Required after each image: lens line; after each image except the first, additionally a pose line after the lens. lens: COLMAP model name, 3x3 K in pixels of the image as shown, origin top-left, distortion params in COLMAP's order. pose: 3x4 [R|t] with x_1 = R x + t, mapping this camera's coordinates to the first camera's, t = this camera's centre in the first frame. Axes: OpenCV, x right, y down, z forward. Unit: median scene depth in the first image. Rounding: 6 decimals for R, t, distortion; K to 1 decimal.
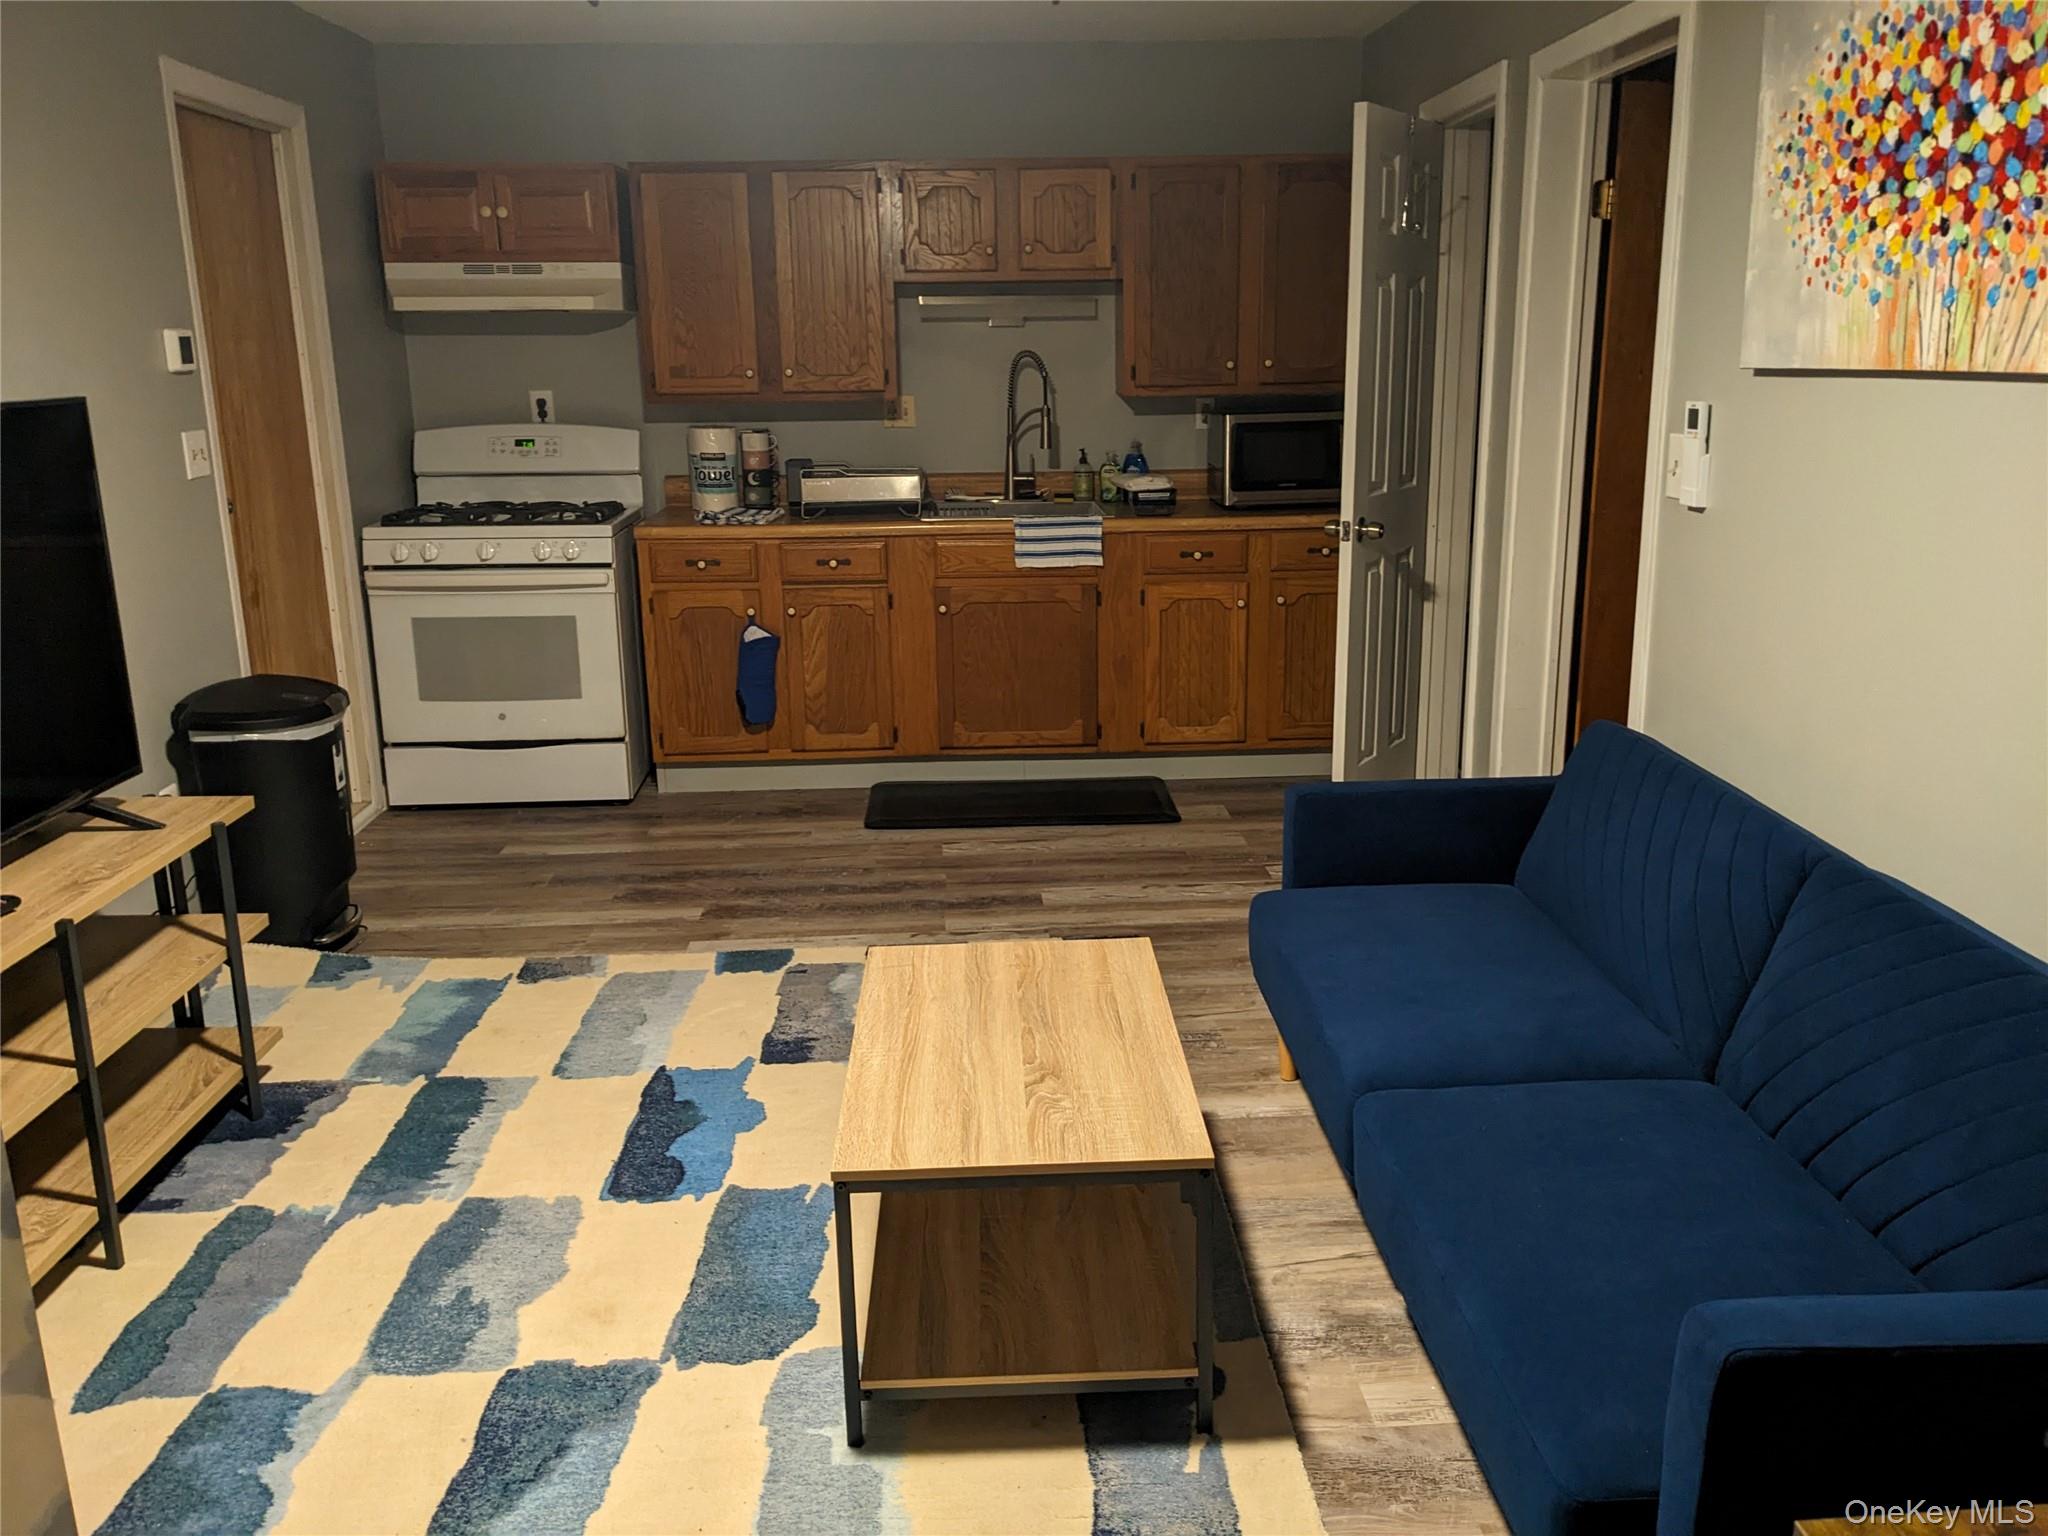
lens RADIAL K [[1612.8, 0, 1033.6], [0, 1612.8, 764.1], [0, 0, 1]] dist [0.010054, 0.002021]
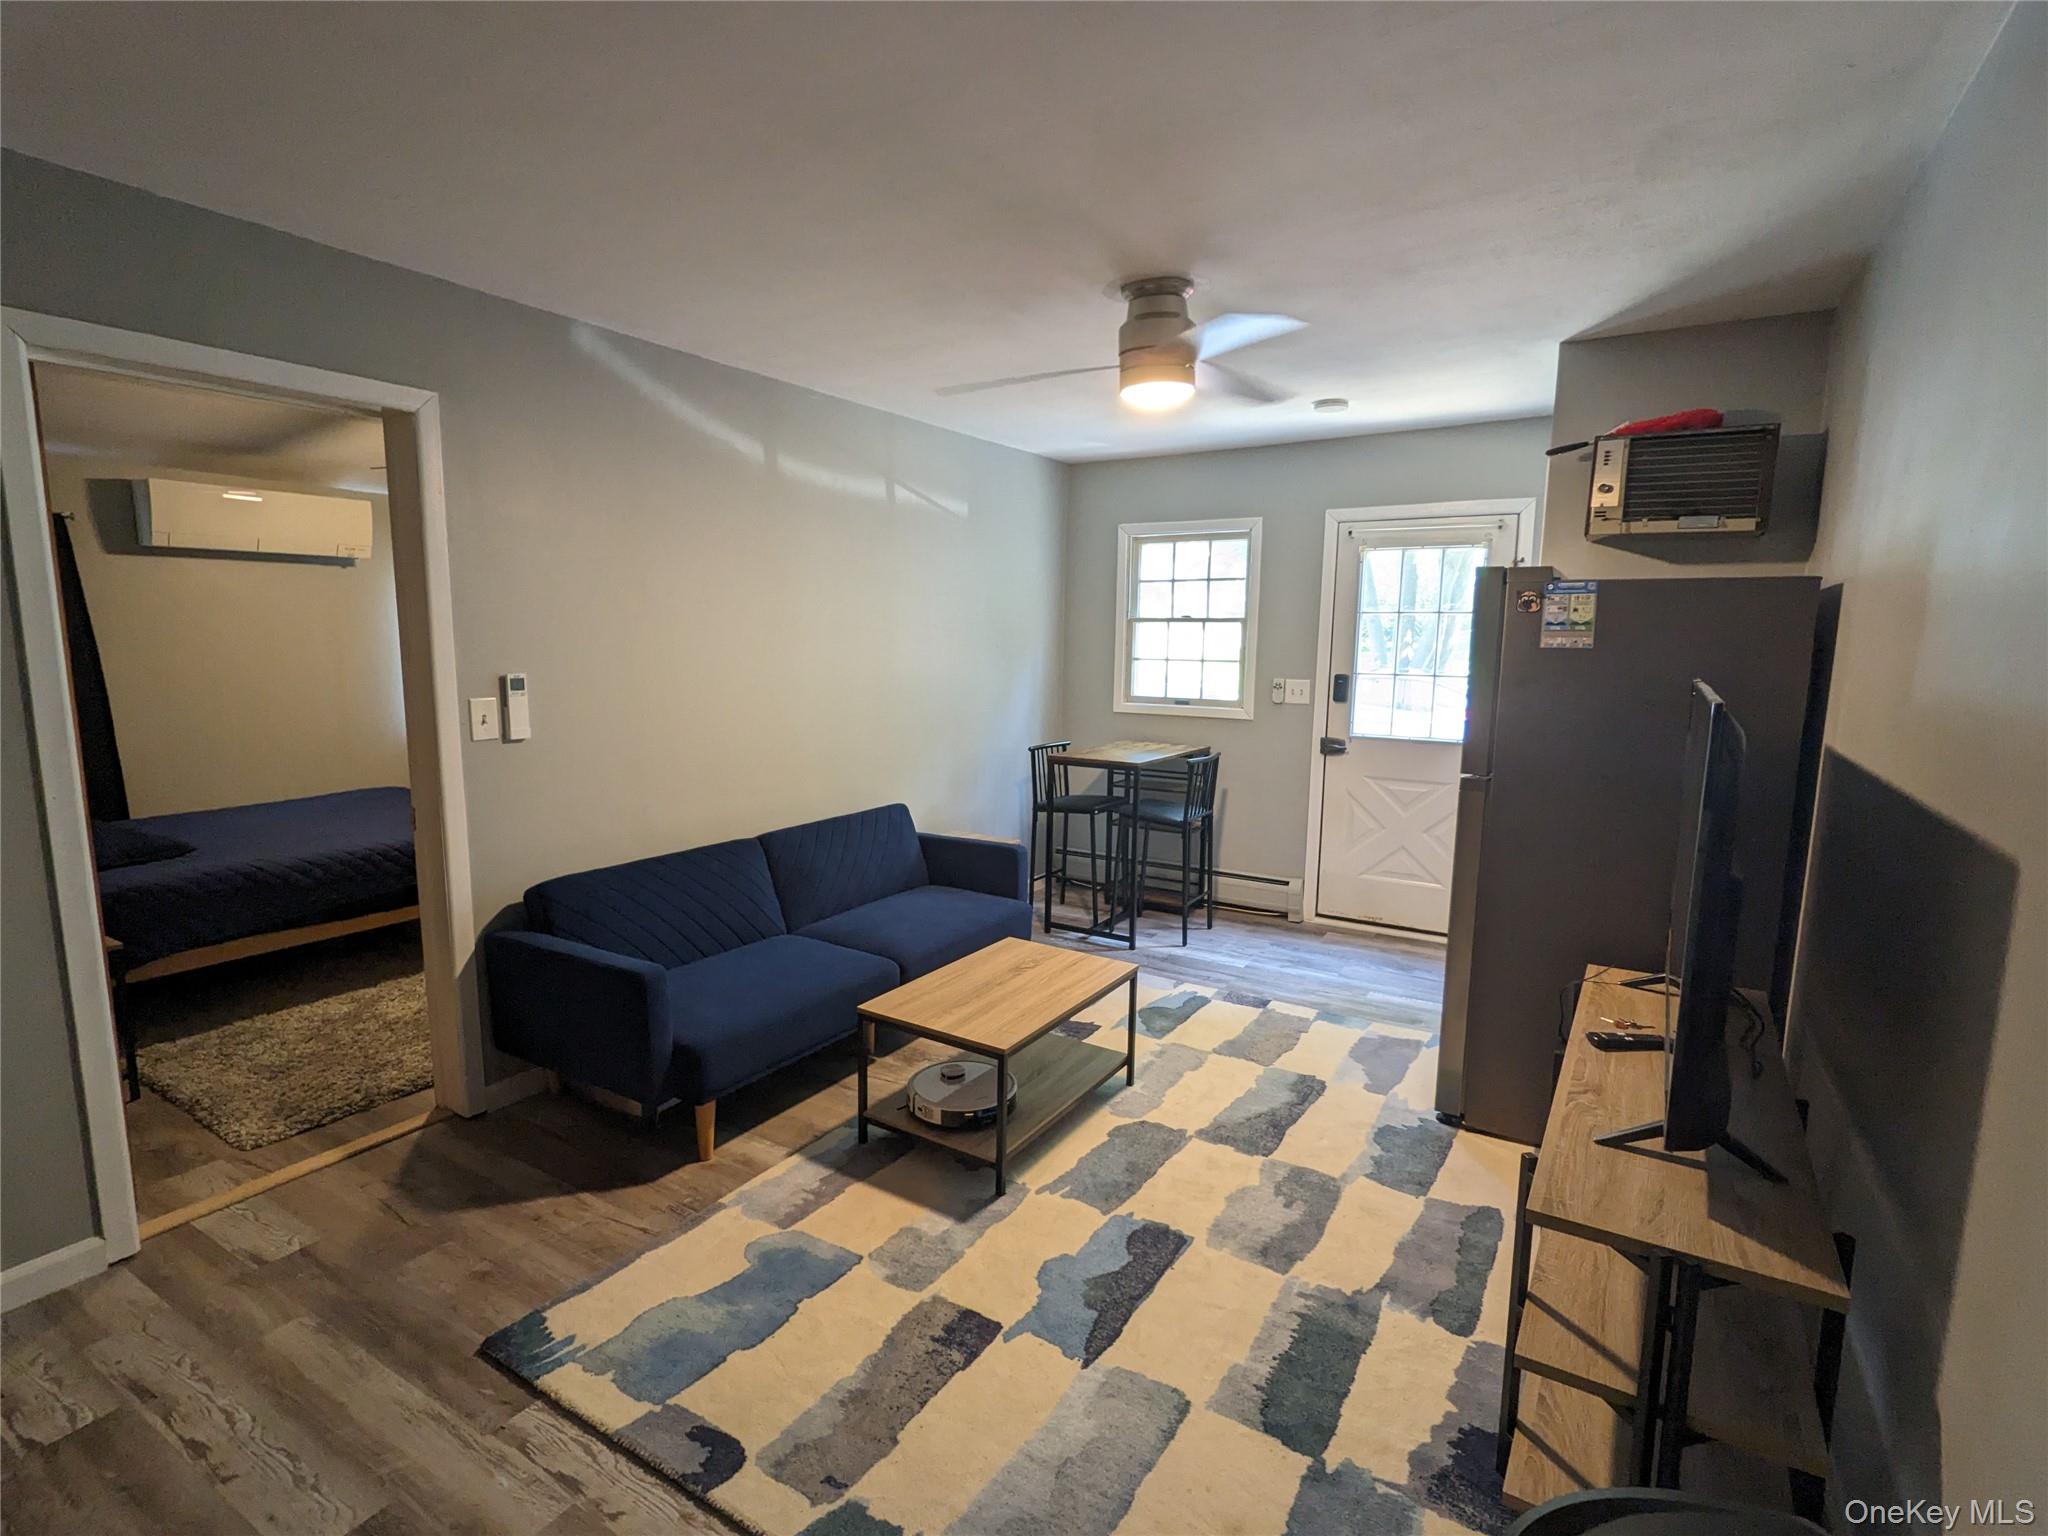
lens RADIAL K [[1006.2, 0, 1025.4], [0, 1006.2, 769.1], [0, 0, 1]] dist [-0.001891, -0.000182]
pose [[-0.828058, -0.081824, 0.554640, -0.622968], [0.135801, 0.930559, 0.340027, -0.442093], [-0.543948, 0.356883, -0.759444, 1.659889]]
